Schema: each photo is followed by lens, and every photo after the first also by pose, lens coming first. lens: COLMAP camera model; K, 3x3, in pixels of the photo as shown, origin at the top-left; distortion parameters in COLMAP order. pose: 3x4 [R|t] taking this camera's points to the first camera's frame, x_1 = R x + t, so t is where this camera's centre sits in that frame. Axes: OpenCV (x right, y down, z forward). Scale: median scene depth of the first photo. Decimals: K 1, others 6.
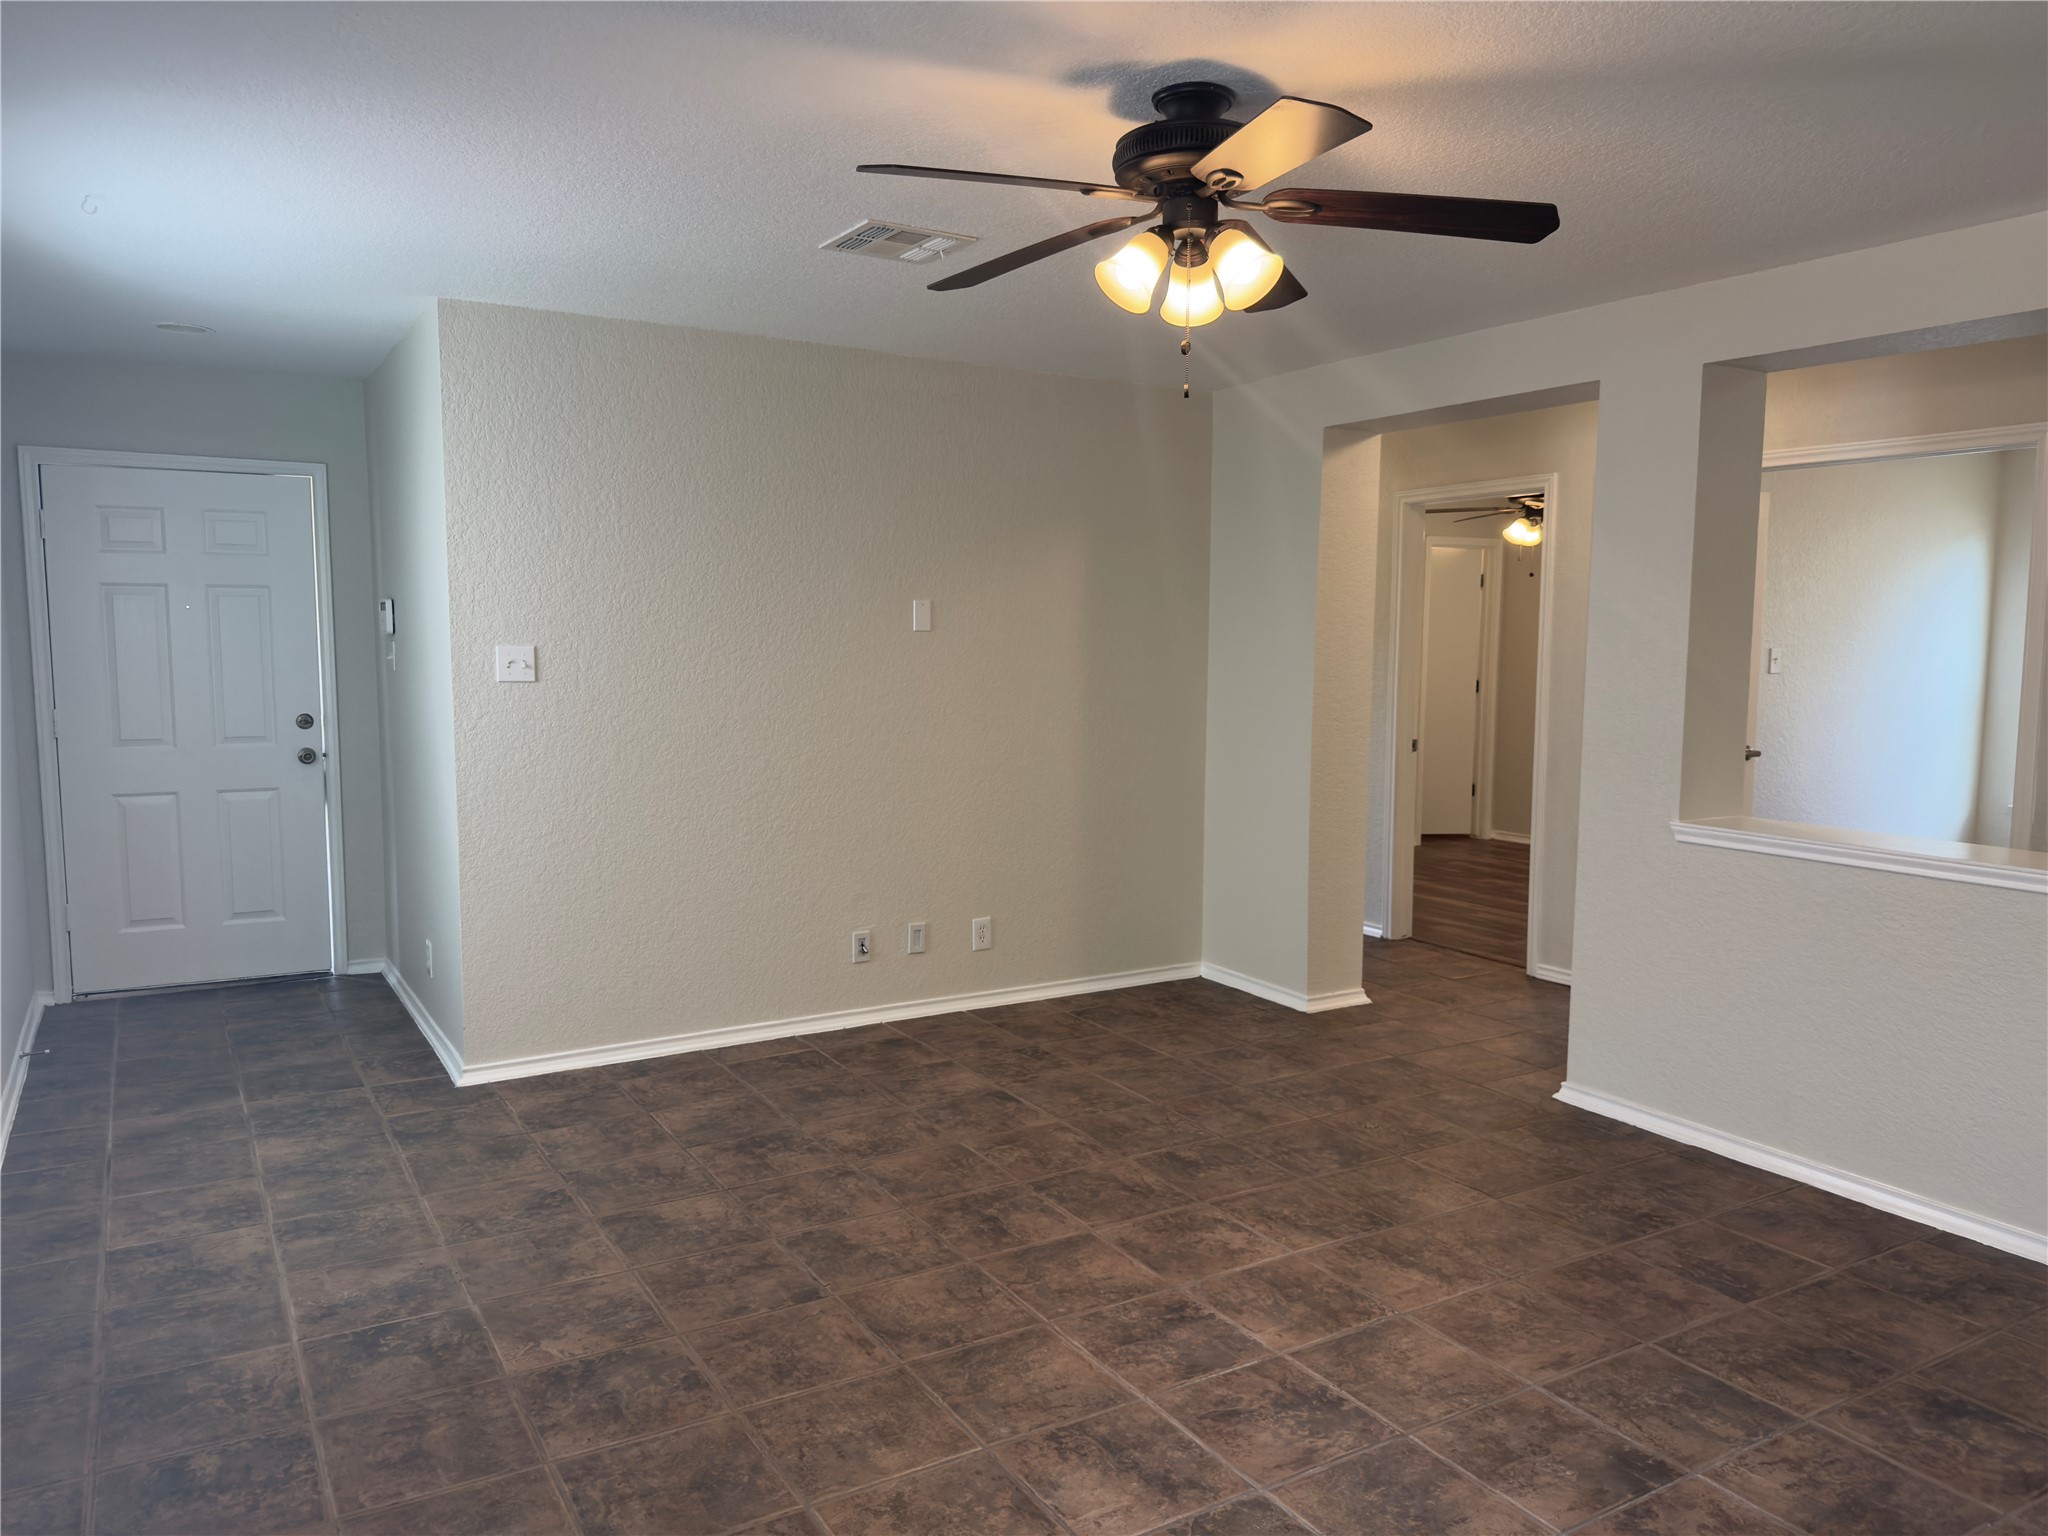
lens RADIAL K [[1447.8, 0, 1008.6], [0, 1447.8, 767.9], [0, 0, 1]] dist [0.011858, -0.030214]
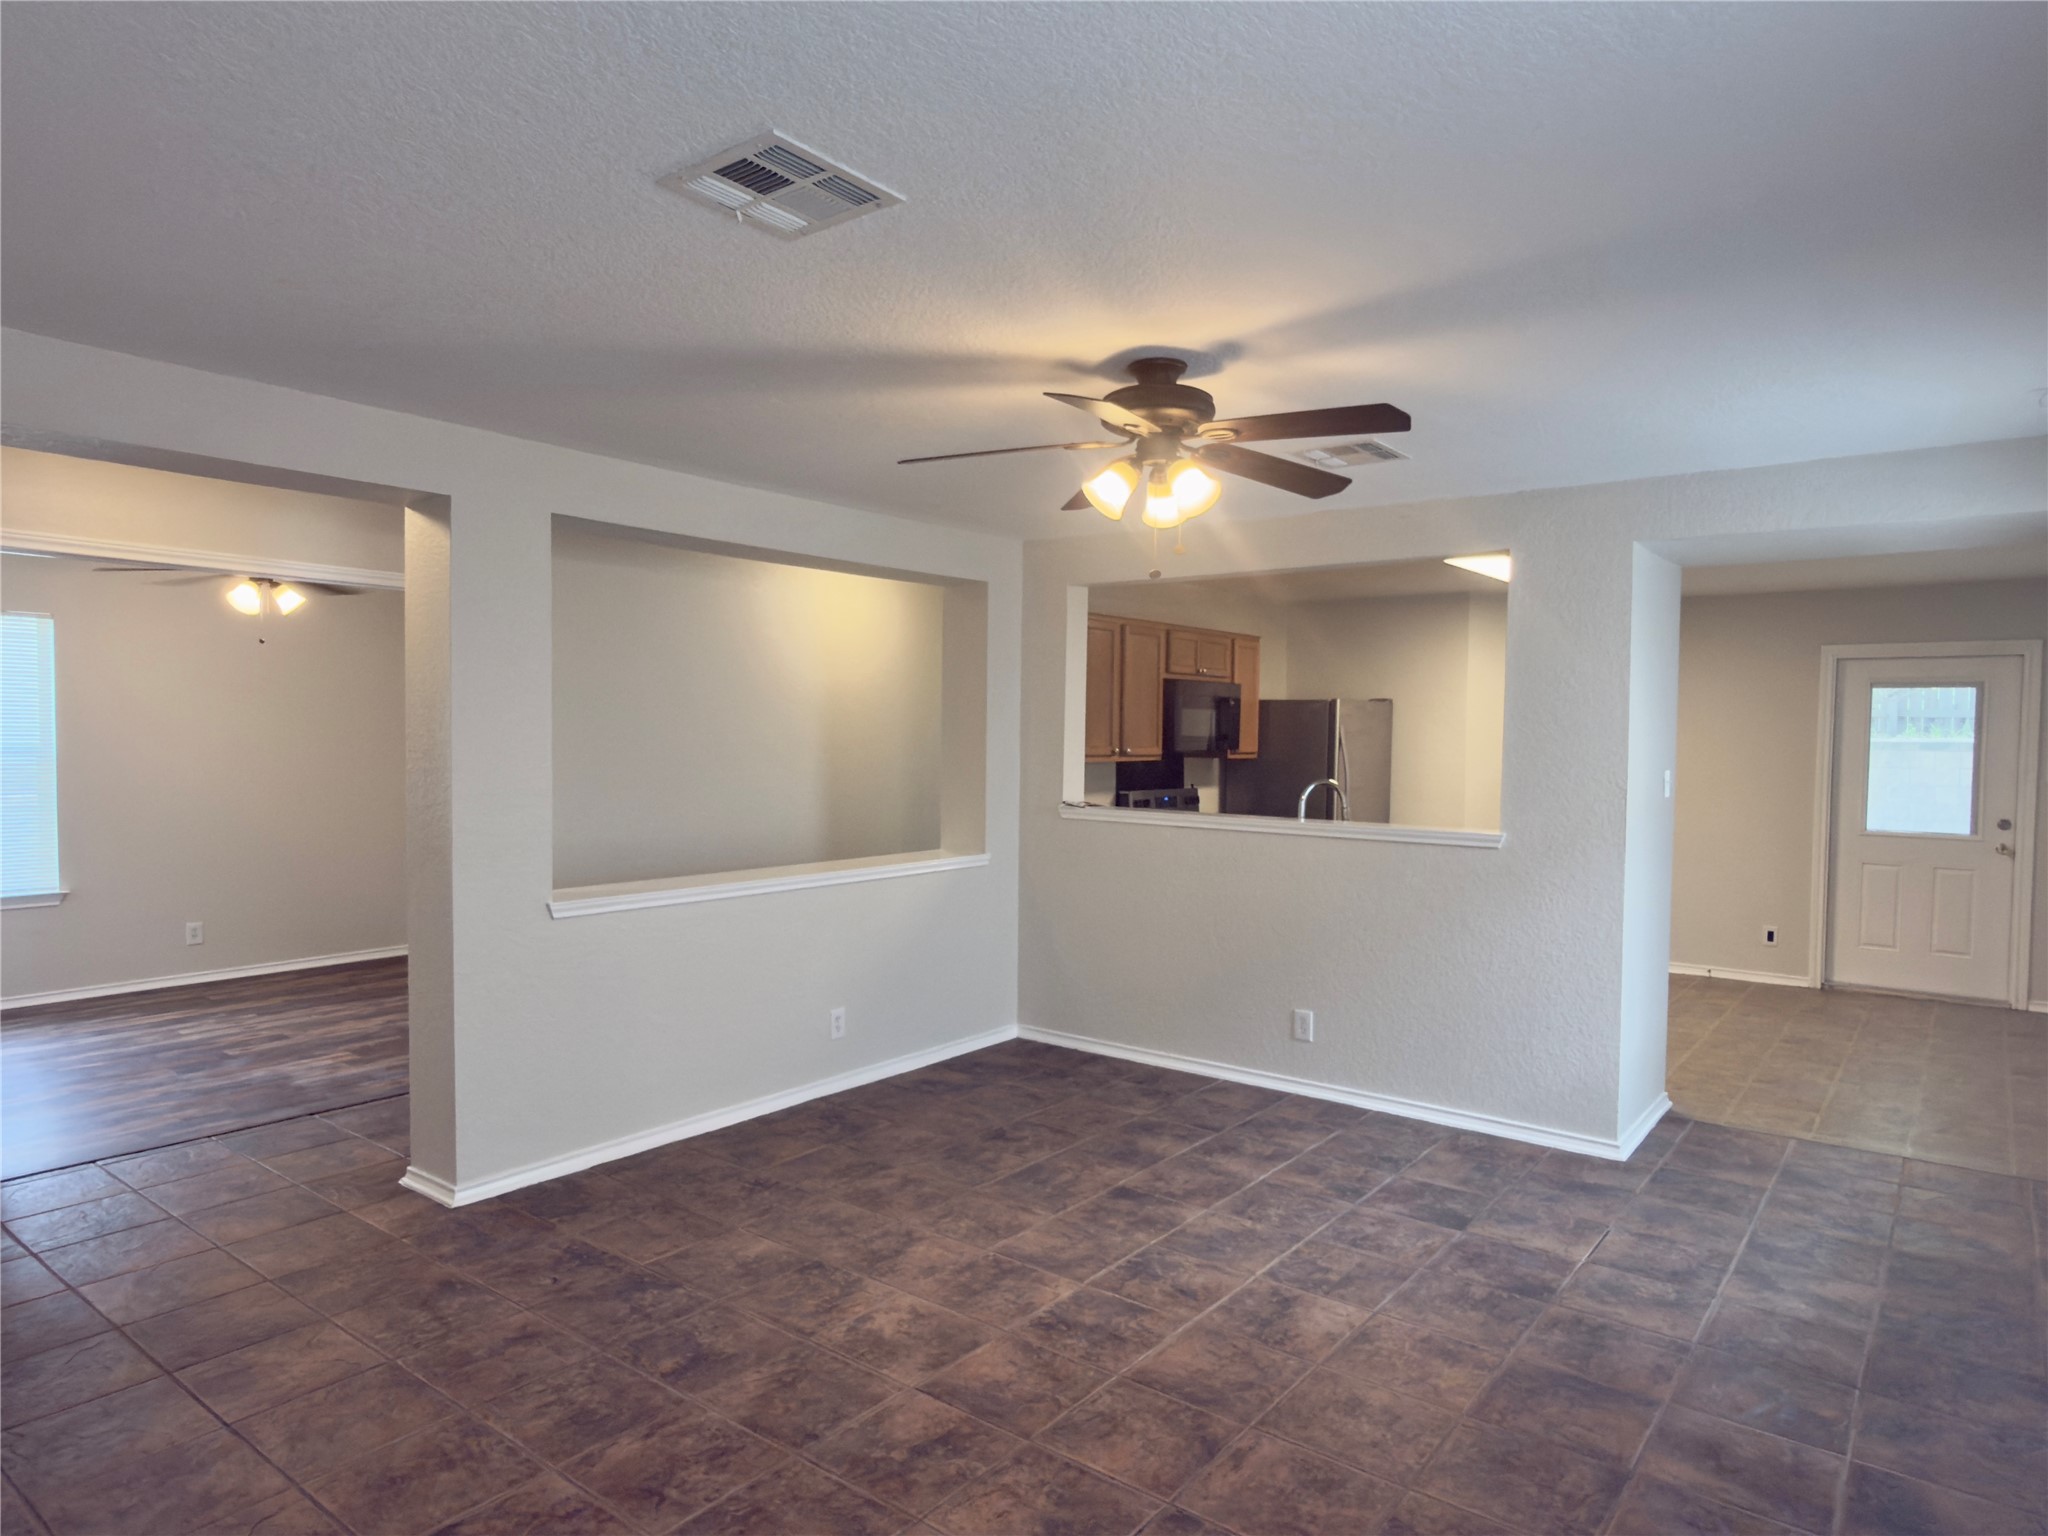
lens RADIAL K [[1236.2, 0, 1026.9], [0, 1236.2, 780.1], [0, 0, 1]] dist [0.000254, 0.001571]
pose [[-0.367645, -0.049116, 0.928668, -0.755355], [0.075113, 0.993773, 0.082295, -0.145388], [-0.926928, 0.100011, -0.361666, 1.277226]]
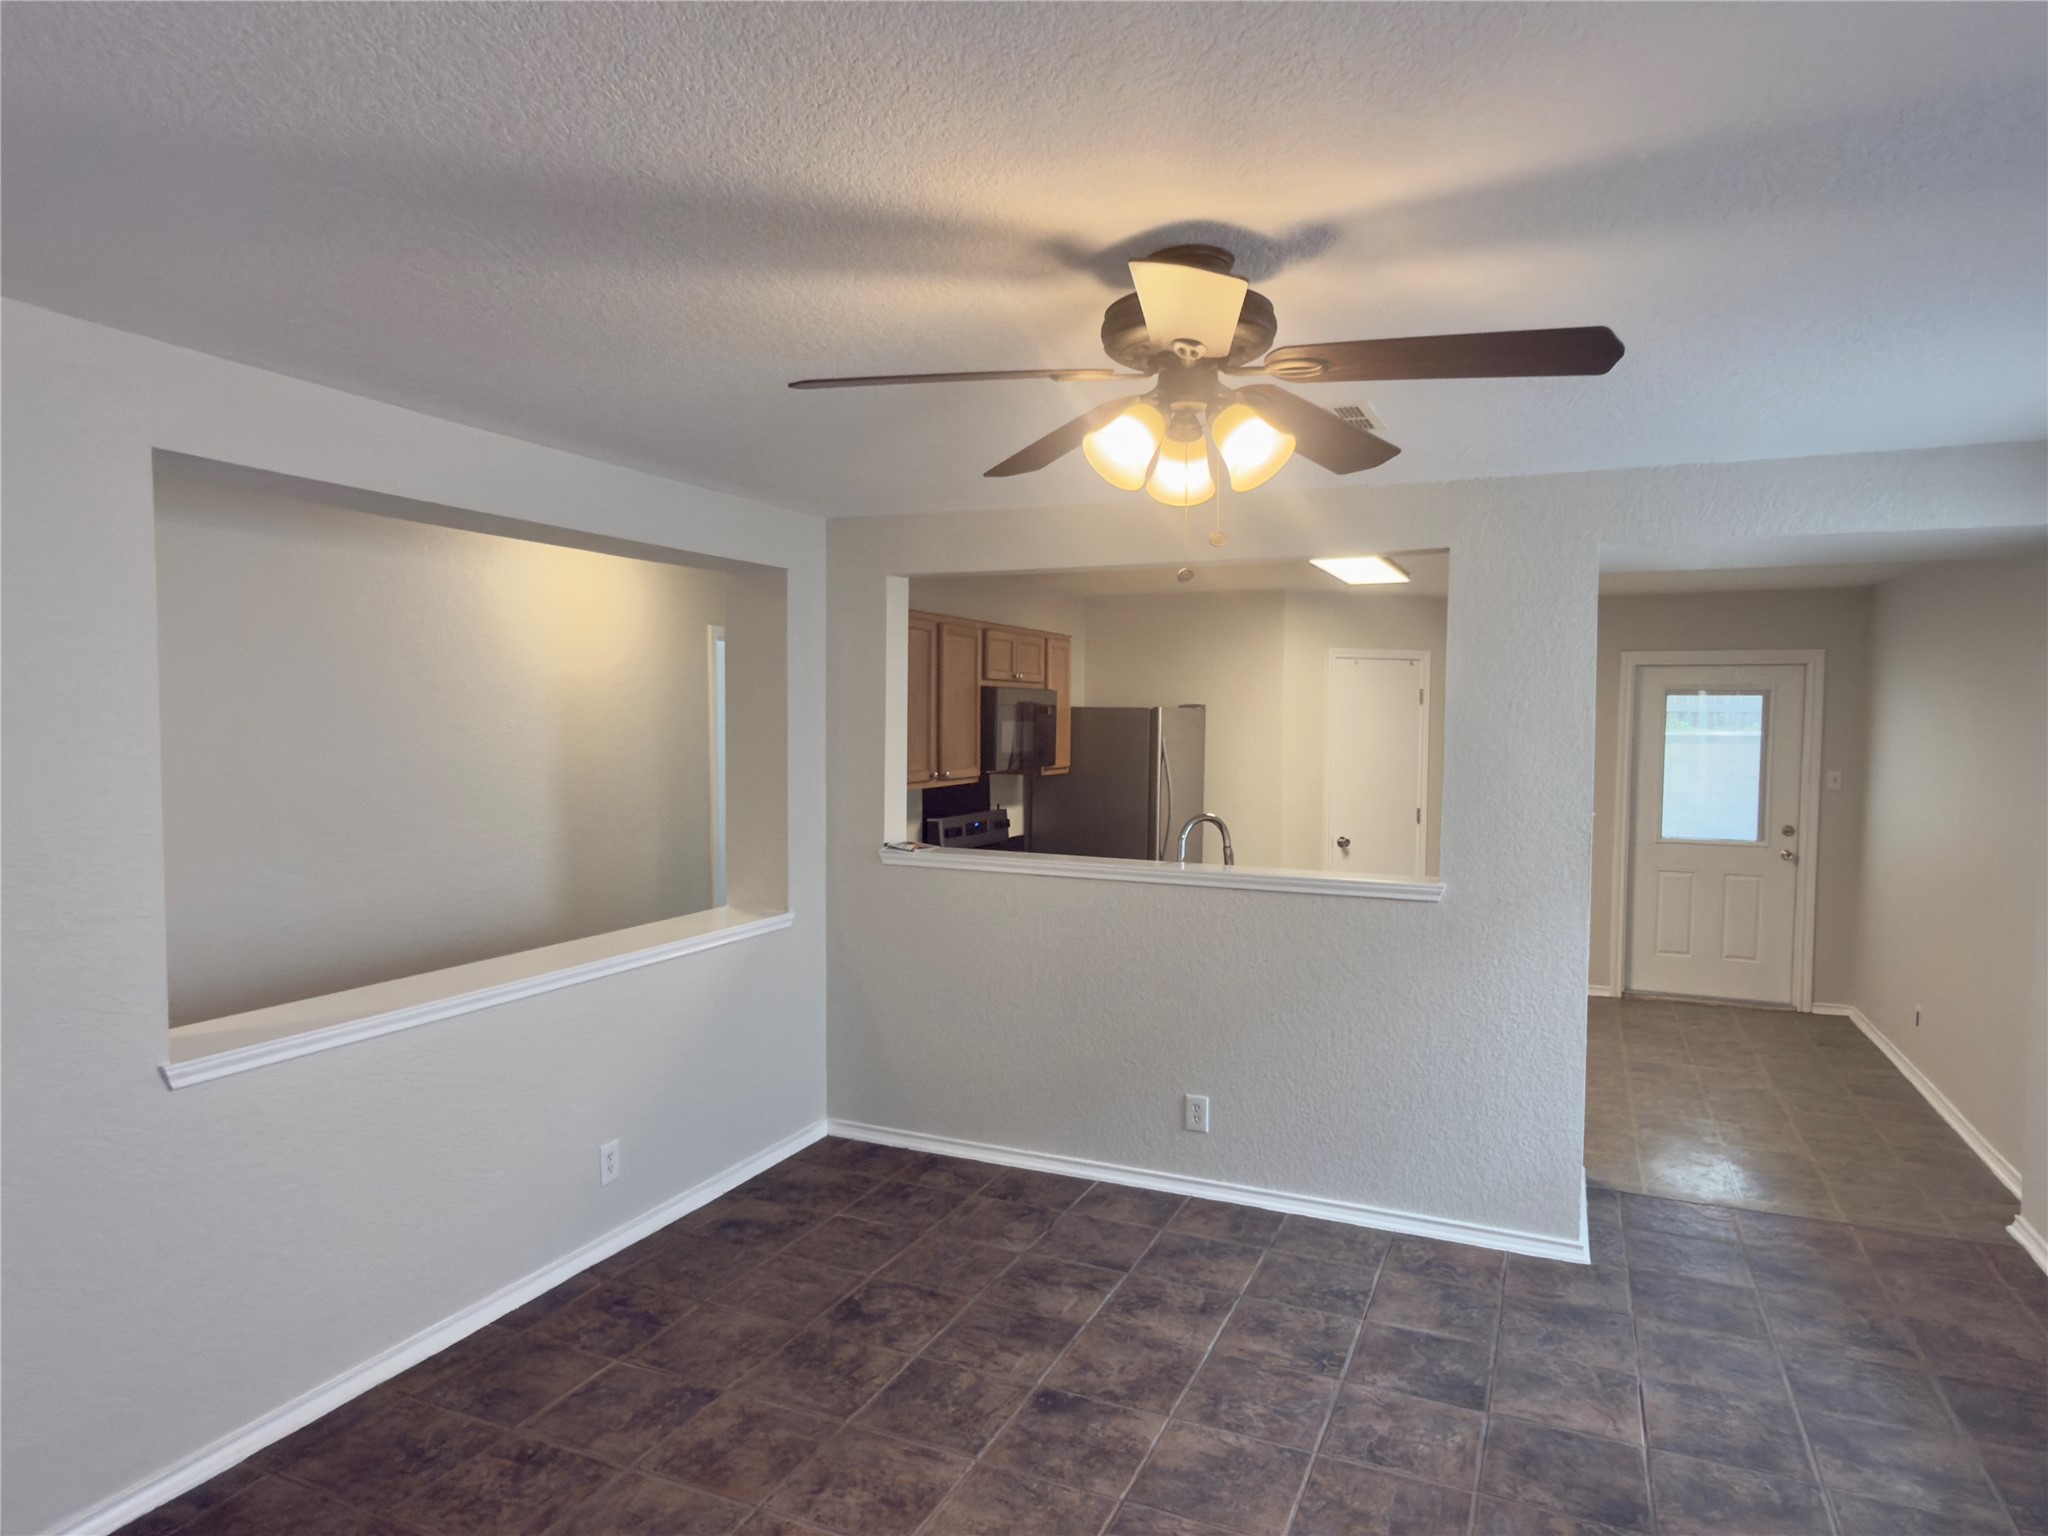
lens RADIAL K [[1236.2, 0, 1022.7], [0, 1236.2, 781.8], [0, 0, 1]] dist [0.000254, 0.001571]
pose [[-0.579353, -0.055778, 0.813166, -0.372175], [0.065912, 0.991182, 0.114949, -0.190780], [-0.812407, 0.120193, -0.570568, 1.268383]]
